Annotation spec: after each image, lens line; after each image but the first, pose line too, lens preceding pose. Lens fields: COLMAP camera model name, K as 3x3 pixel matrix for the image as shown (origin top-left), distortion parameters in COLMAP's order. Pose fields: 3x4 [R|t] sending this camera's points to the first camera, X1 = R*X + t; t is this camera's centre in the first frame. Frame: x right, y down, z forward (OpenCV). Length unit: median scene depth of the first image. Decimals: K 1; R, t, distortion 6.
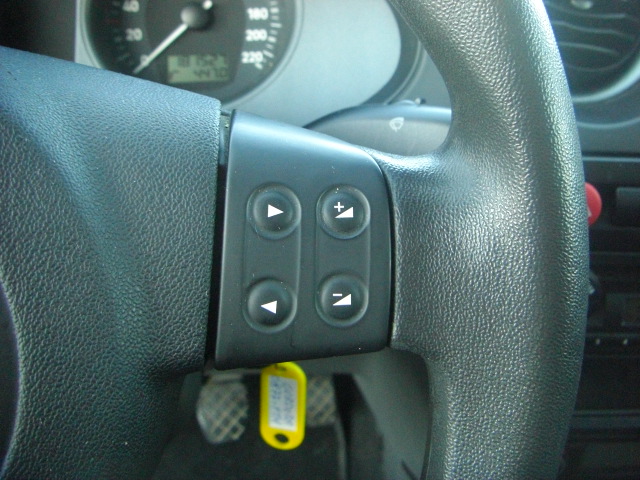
lens RADIAL K [[719.0, 0, 341.5], [0, 719.0, 172.2], [0, 0, 1]] dist [-0.169528, 0.105607]
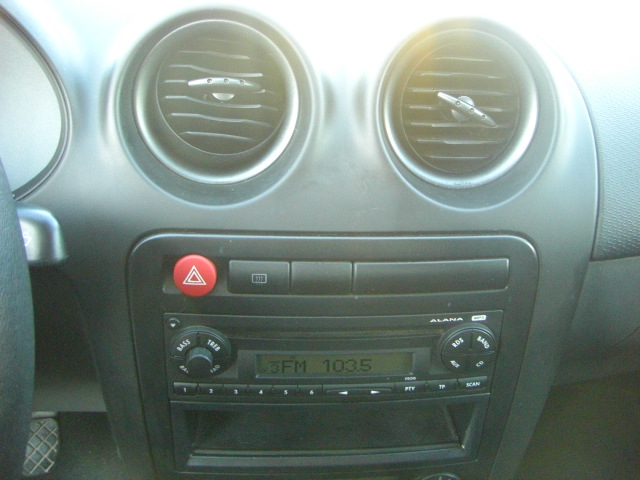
lens RADIAL K [[719.0, 0, 341.5], [0, 719.0, 172.2], [0, 0, 1]] dist [-0.169528, 0.105607]
pose [[0.995971, 0.004436, 0.089570, 0.359802], [-0.001151, 0.999326, -0.036697, -0.061384], [-0.089672, 0.036446, 0.995304, -0.147067]]
